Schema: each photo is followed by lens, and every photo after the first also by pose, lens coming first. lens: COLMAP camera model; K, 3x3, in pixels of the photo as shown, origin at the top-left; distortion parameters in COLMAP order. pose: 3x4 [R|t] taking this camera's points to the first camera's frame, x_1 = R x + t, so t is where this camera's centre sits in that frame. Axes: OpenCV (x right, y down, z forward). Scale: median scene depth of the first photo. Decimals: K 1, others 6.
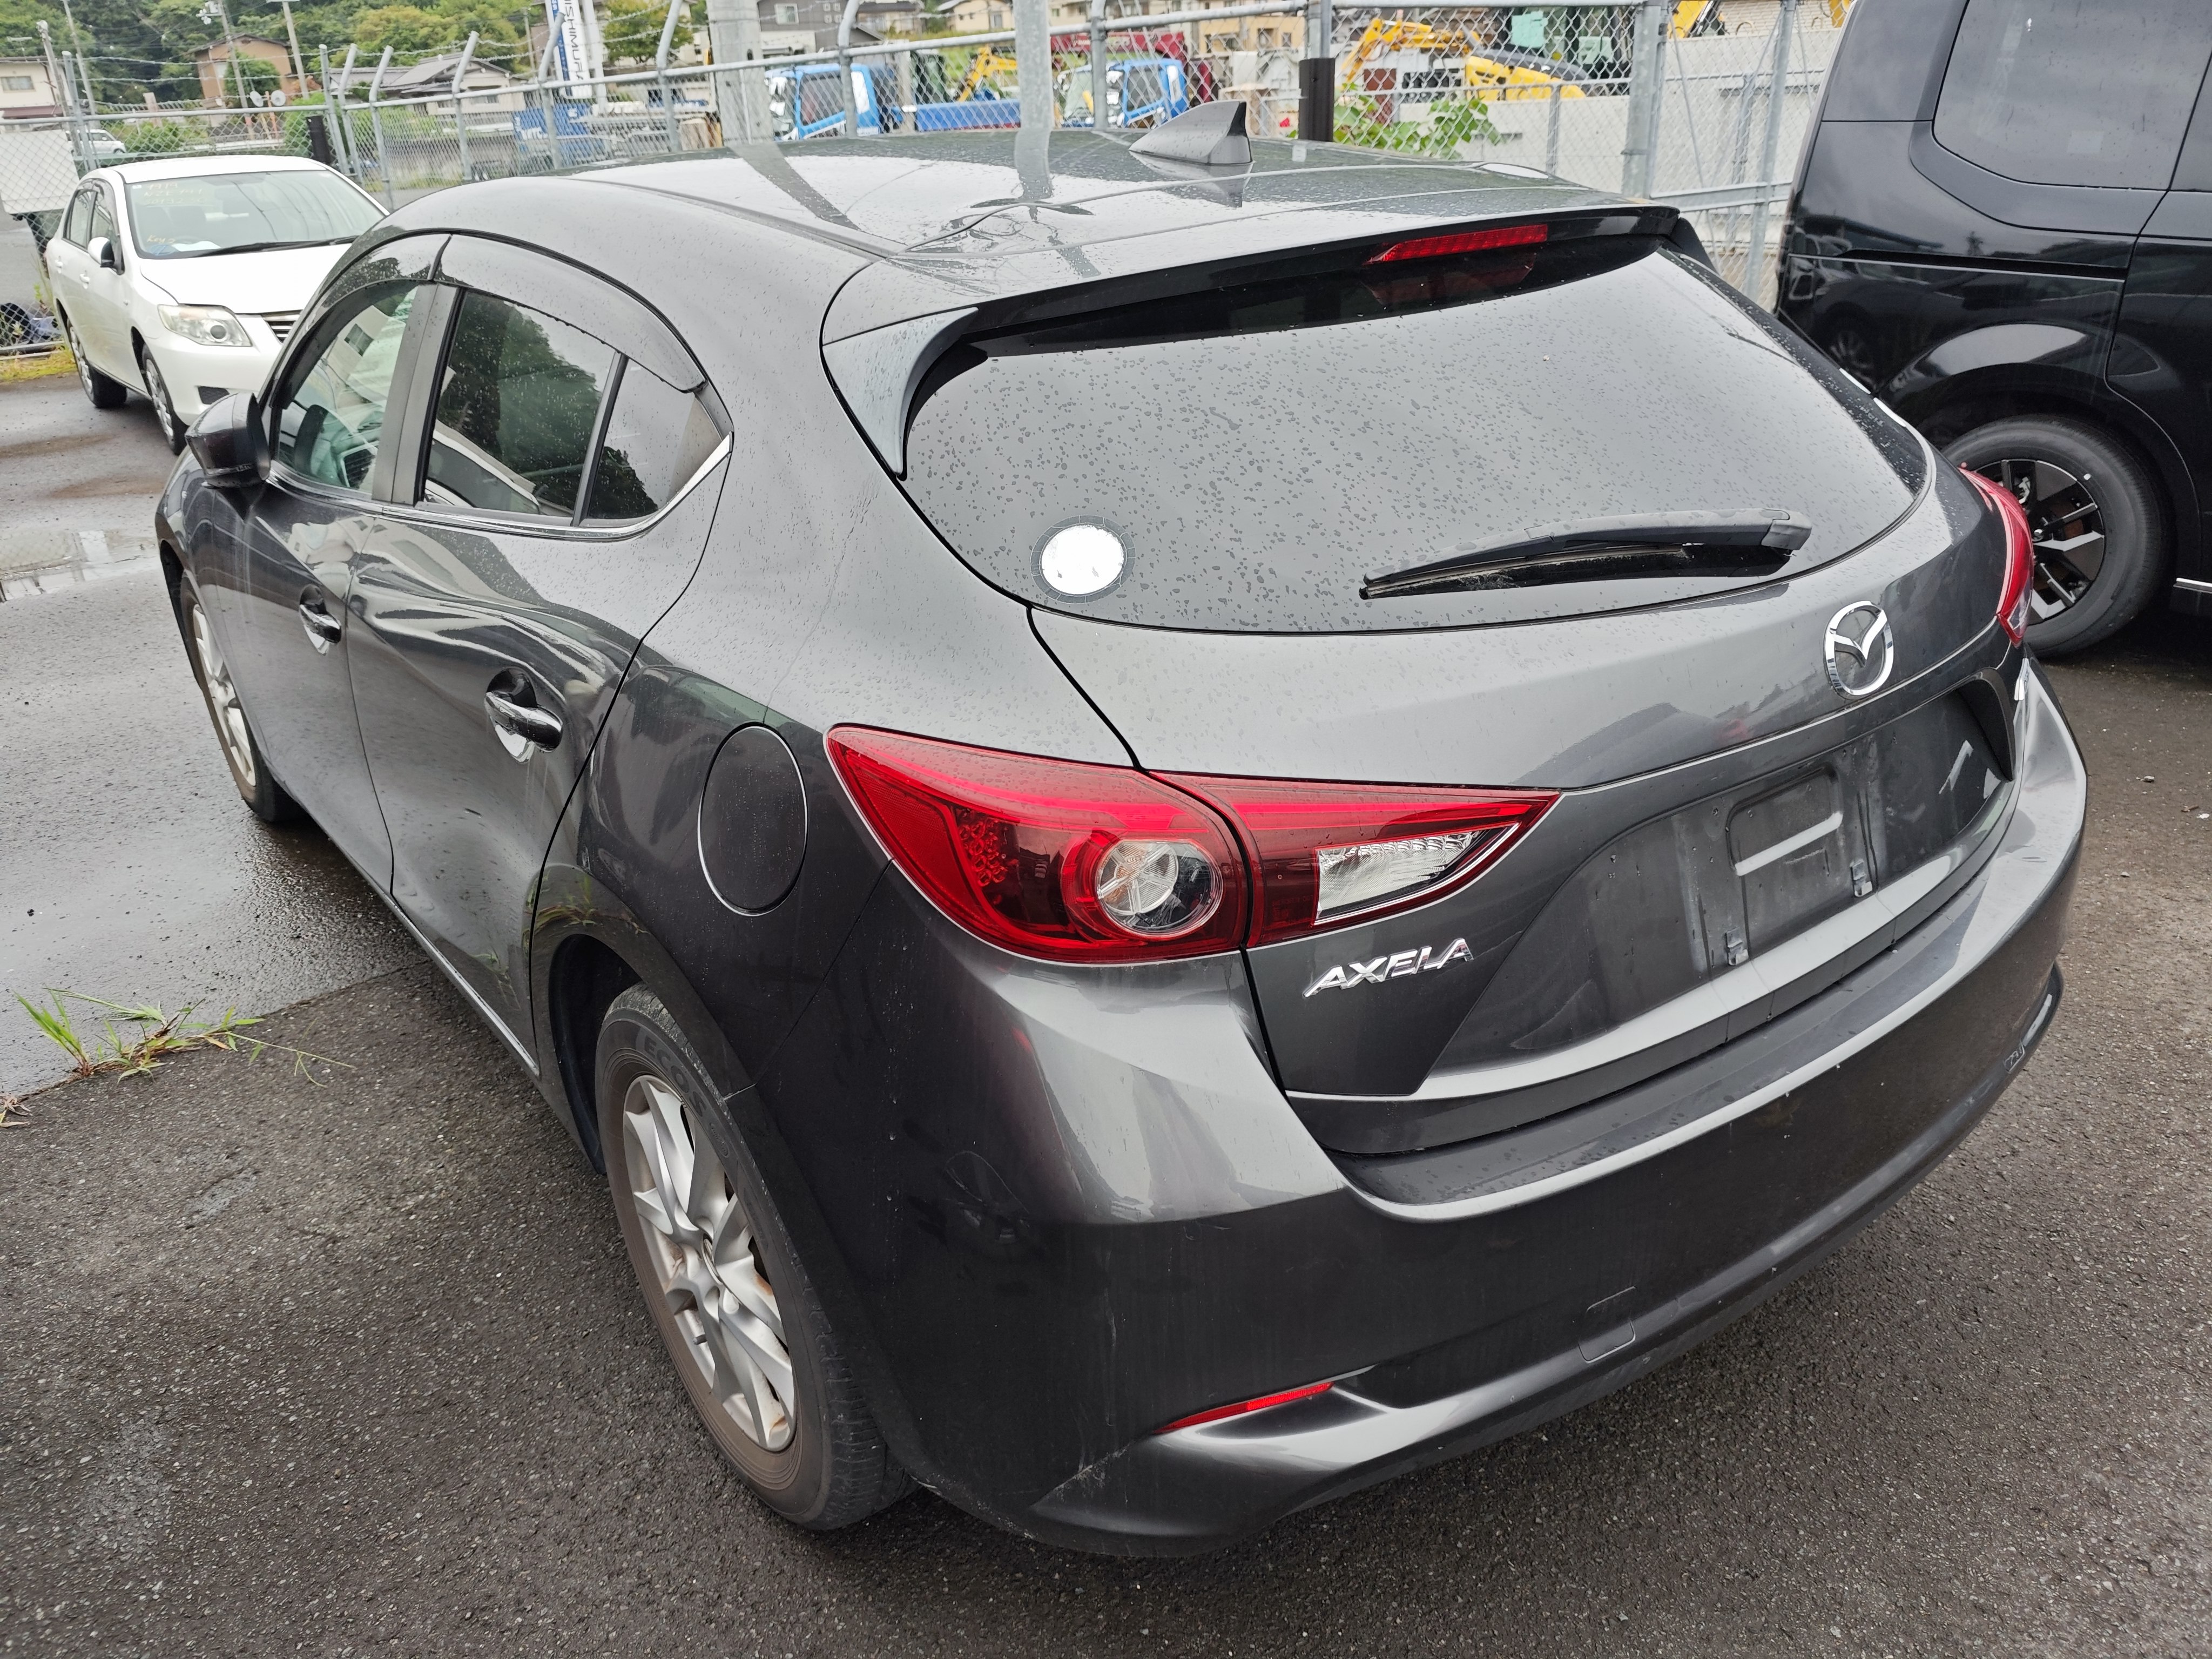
lens RADIAL K [[1590.5, 0, 1140.6], [0, 1590.5, 816.3], [0, 0, 1]] dist [0.019455, -0.021837]
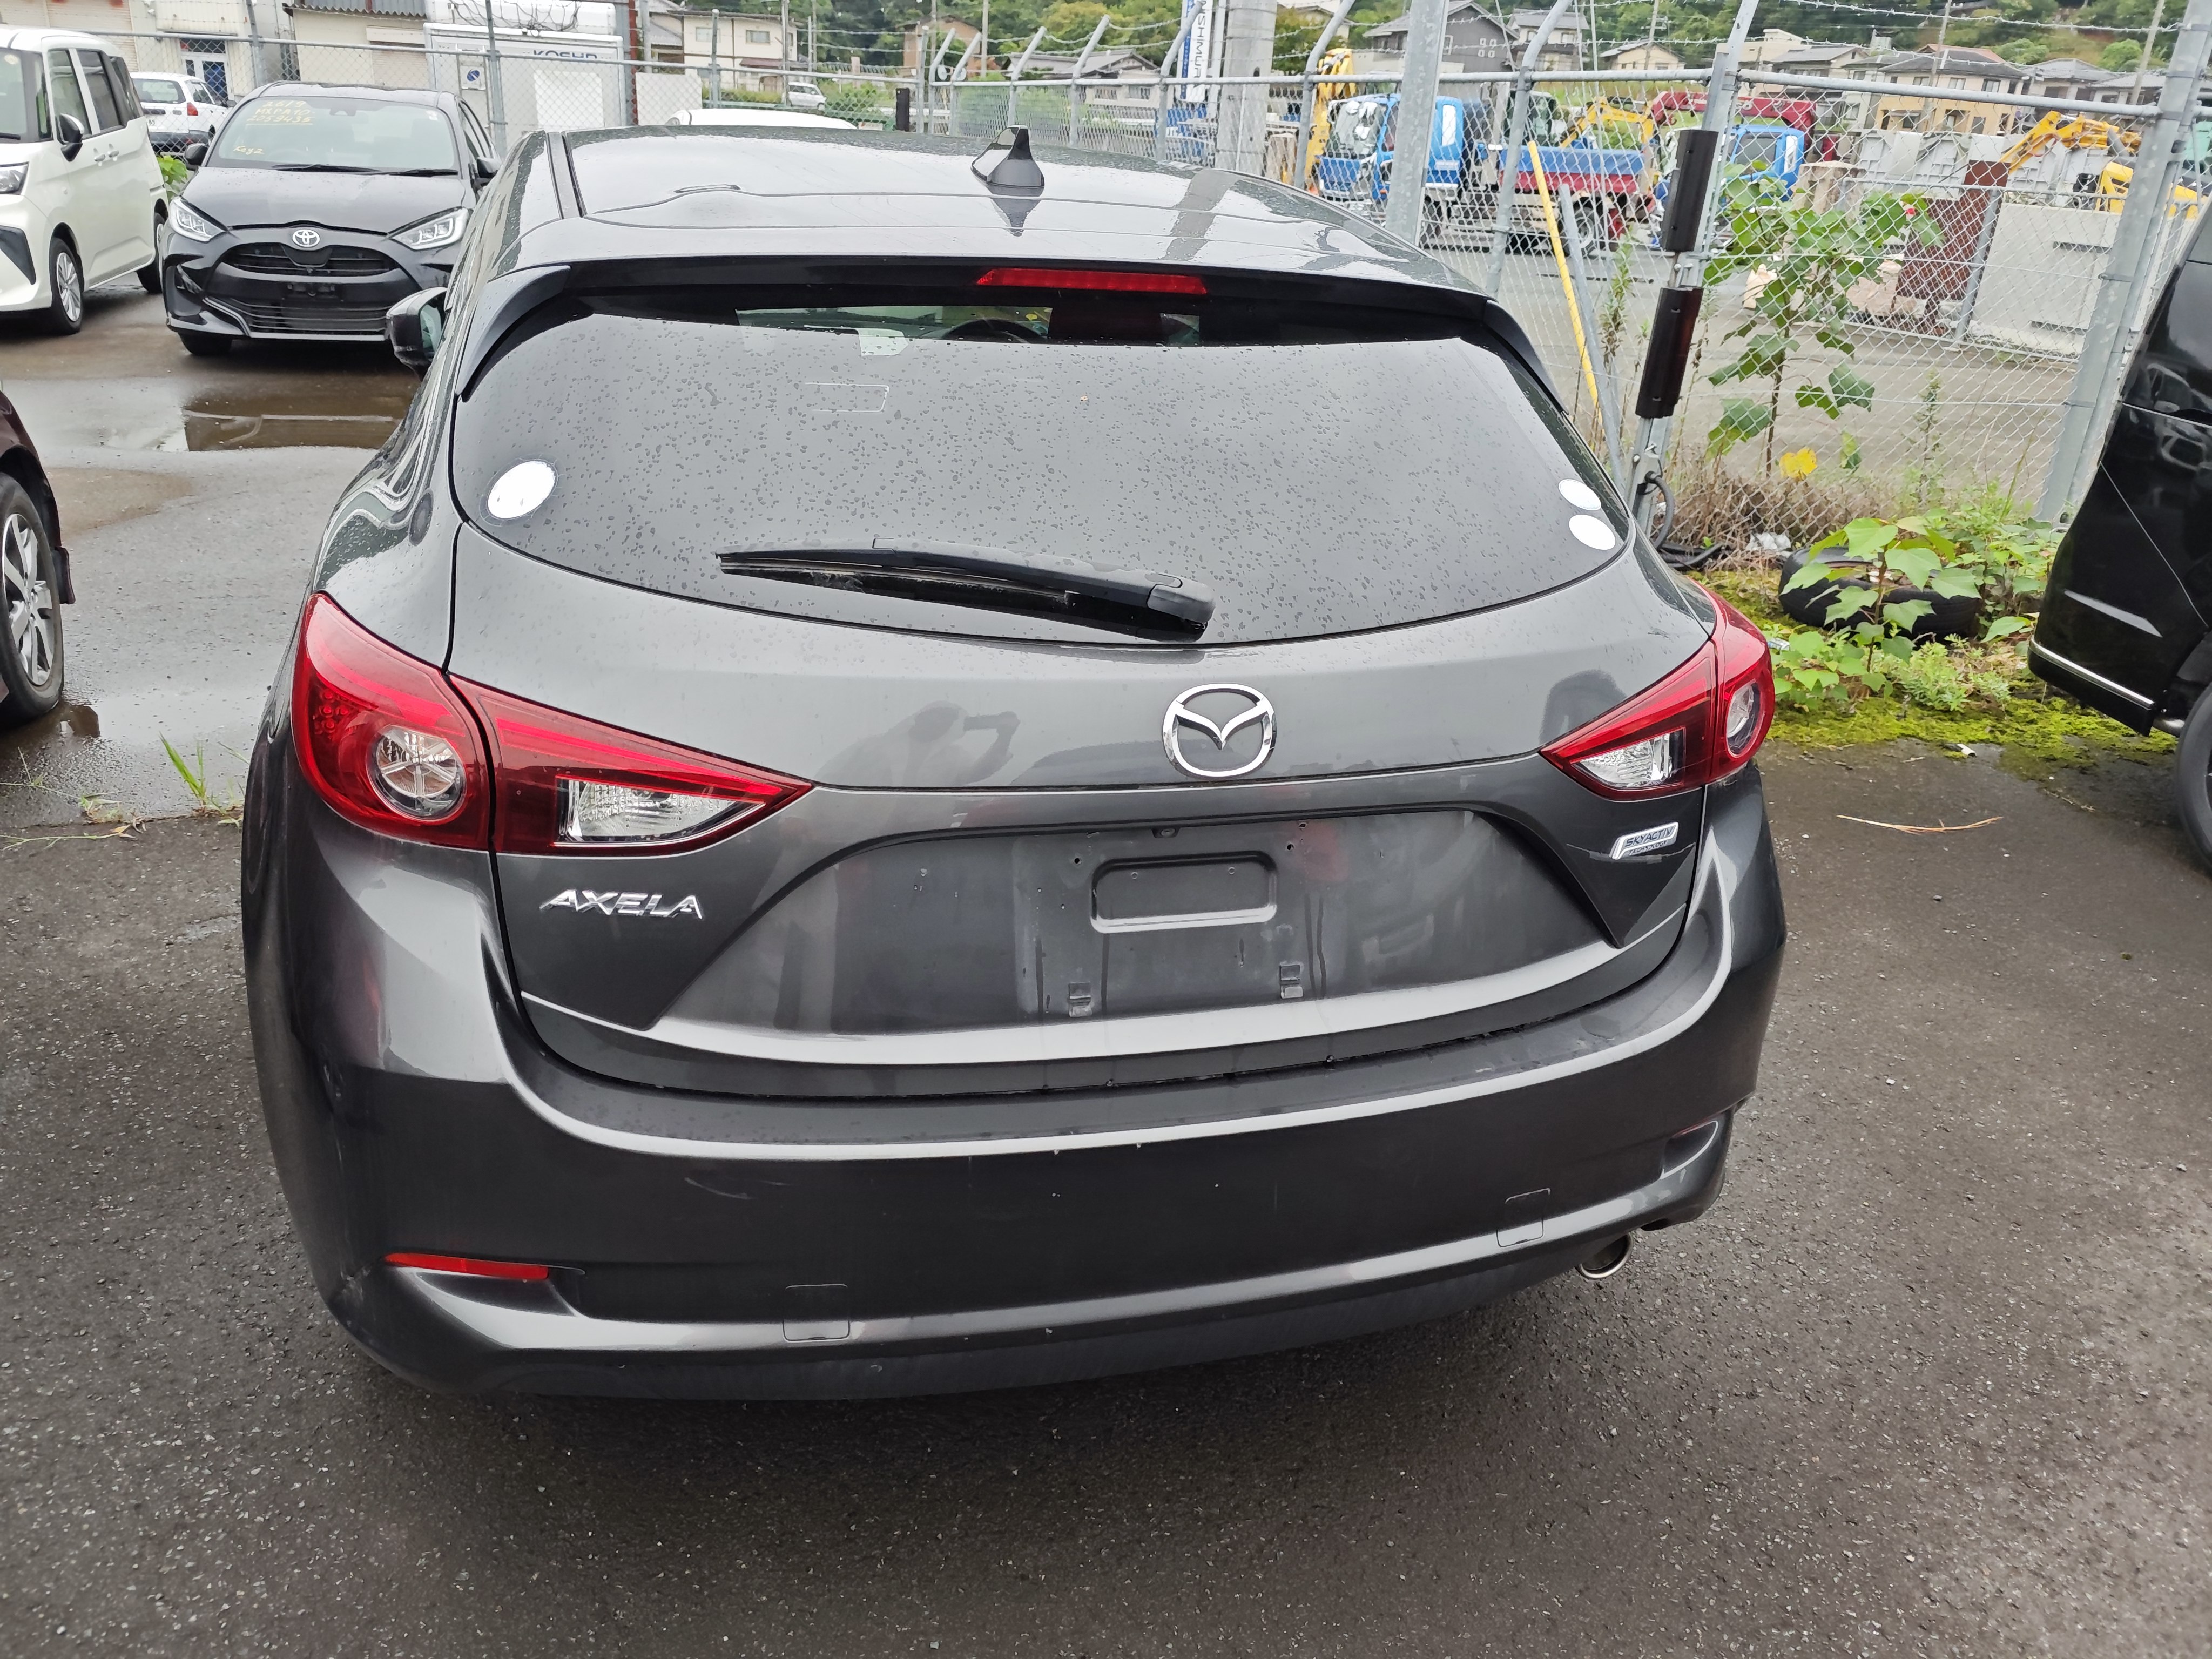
lens RADIAL K [[1590.5, 0, 1140.6], [0, 1590.5, 816.3], [0, 0, 1]] dist [0.019455, -0.021837]
pose [[0.929470, 0.235461, -0.283977, 0.694014], [-0.240150, 0.970555, 0.018721, -0.060427], [0.280023, 0.050797, 0.958648, 0.052702]]
